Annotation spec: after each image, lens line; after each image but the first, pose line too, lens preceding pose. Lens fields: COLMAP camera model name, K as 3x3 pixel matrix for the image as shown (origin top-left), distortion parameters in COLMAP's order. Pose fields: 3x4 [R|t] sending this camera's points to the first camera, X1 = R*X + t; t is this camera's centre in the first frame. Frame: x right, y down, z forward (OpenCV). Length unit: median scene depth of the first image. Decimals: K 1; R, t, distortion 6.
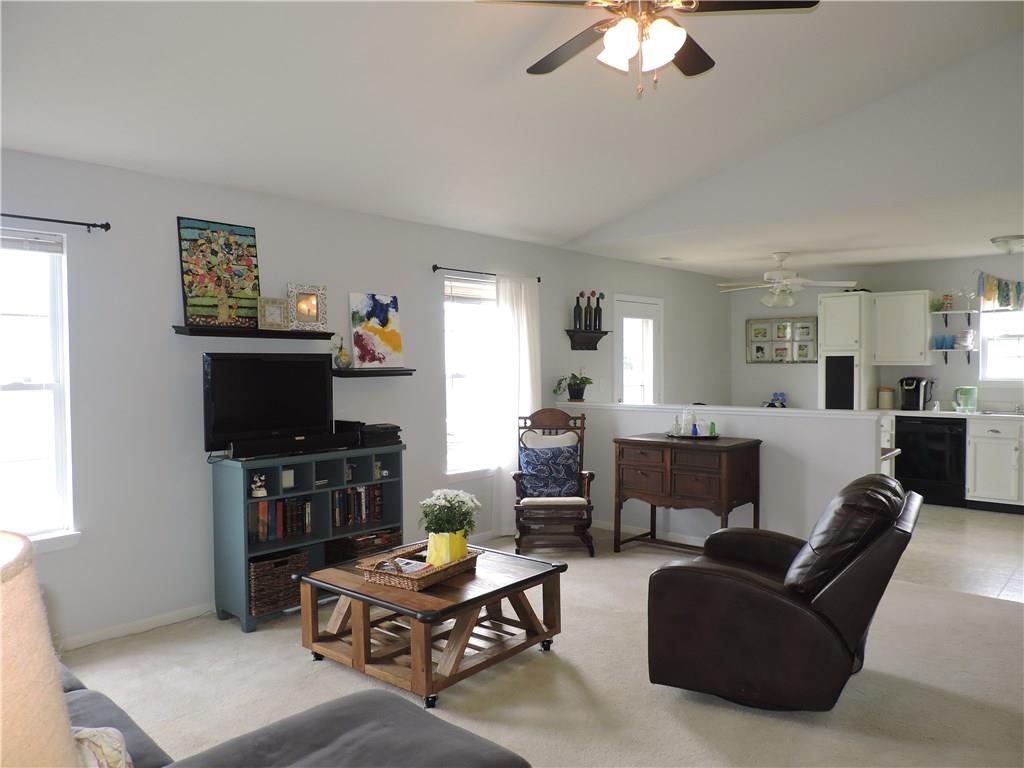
lens RADIAL K [[725.0, 0, 512.0], [0, 725.0, 384.0], [0, 0, 1]] dist [-0.019863, -0.000300]
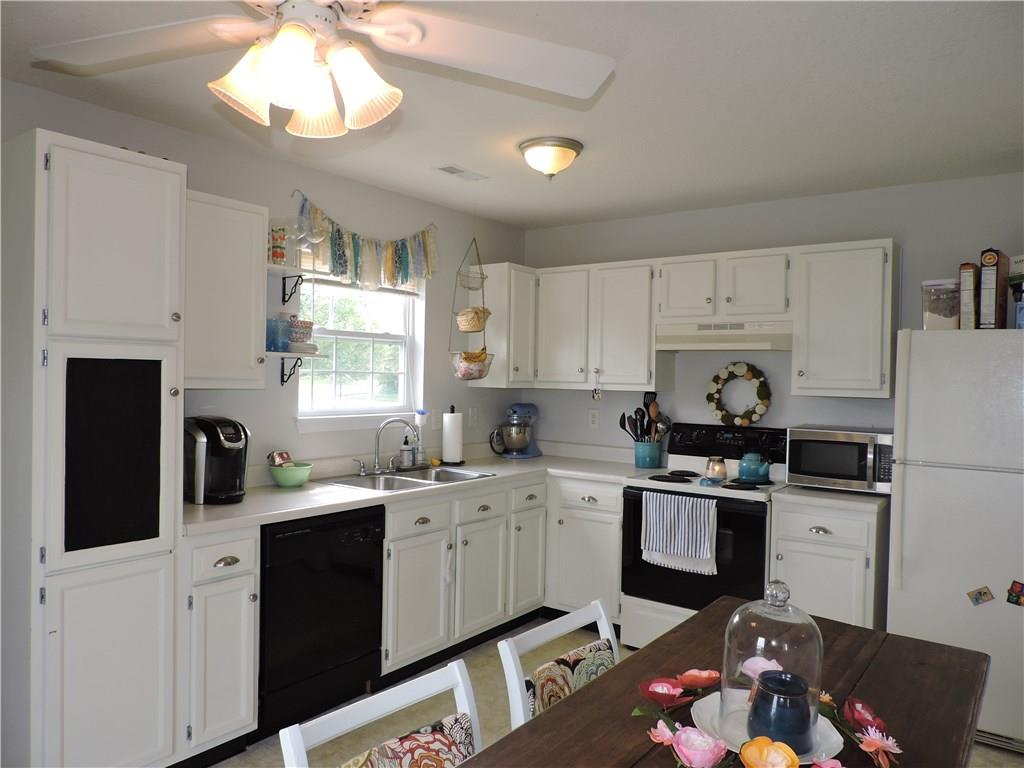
lens RADIAL K [[725.0, 0, 512.0], [0, 725.0, 384.0], [0, 0, 1]] dist [-0.019863, -0.000300]
pose [[-0.093564, -0.004012, 0.995605, 0.146609], [0.012321, 0.999911, 0.005187, -0.029114], [-0.995537, 0.012752, -0.093506, 0.895852]]
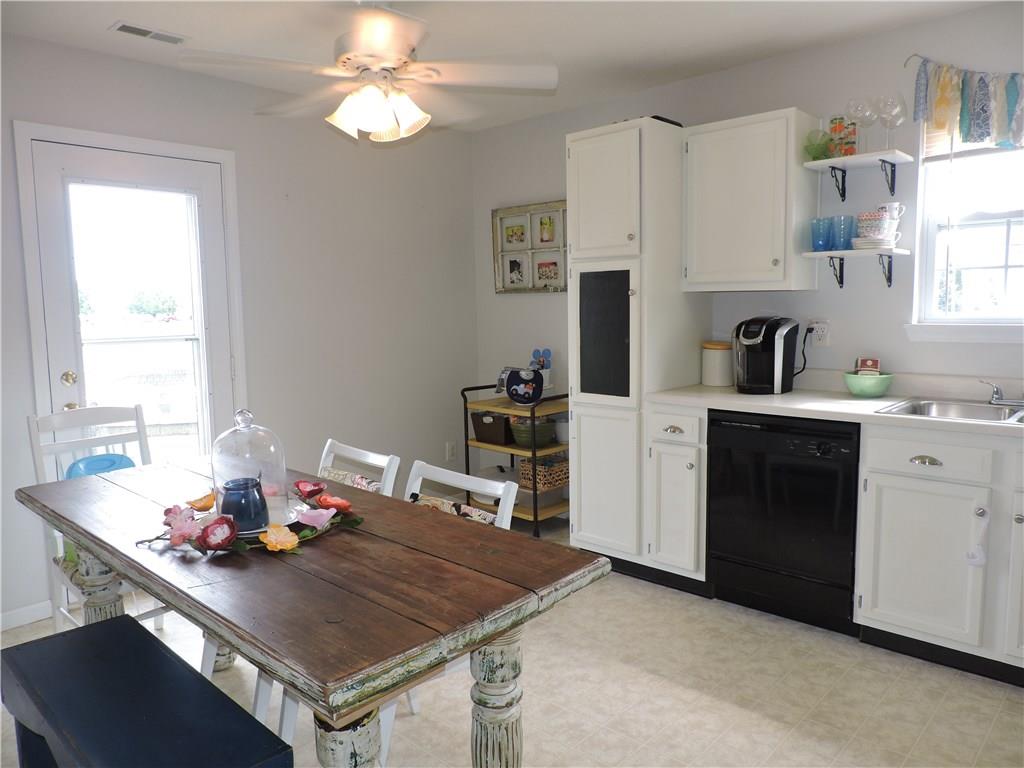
lens RADIAL K [[725.0, 0, 512.0], [0, 725.0, 384.0], [0, 0, 1]] dist [-0.019863, -0.000300]
pose [[0.999847, -0.005539, -0.016601, 0.419143], [0.006836, 0.996842, 0.079114, -0.005321], [0.016110, -0.079216, 0.996727, 0.567043]]
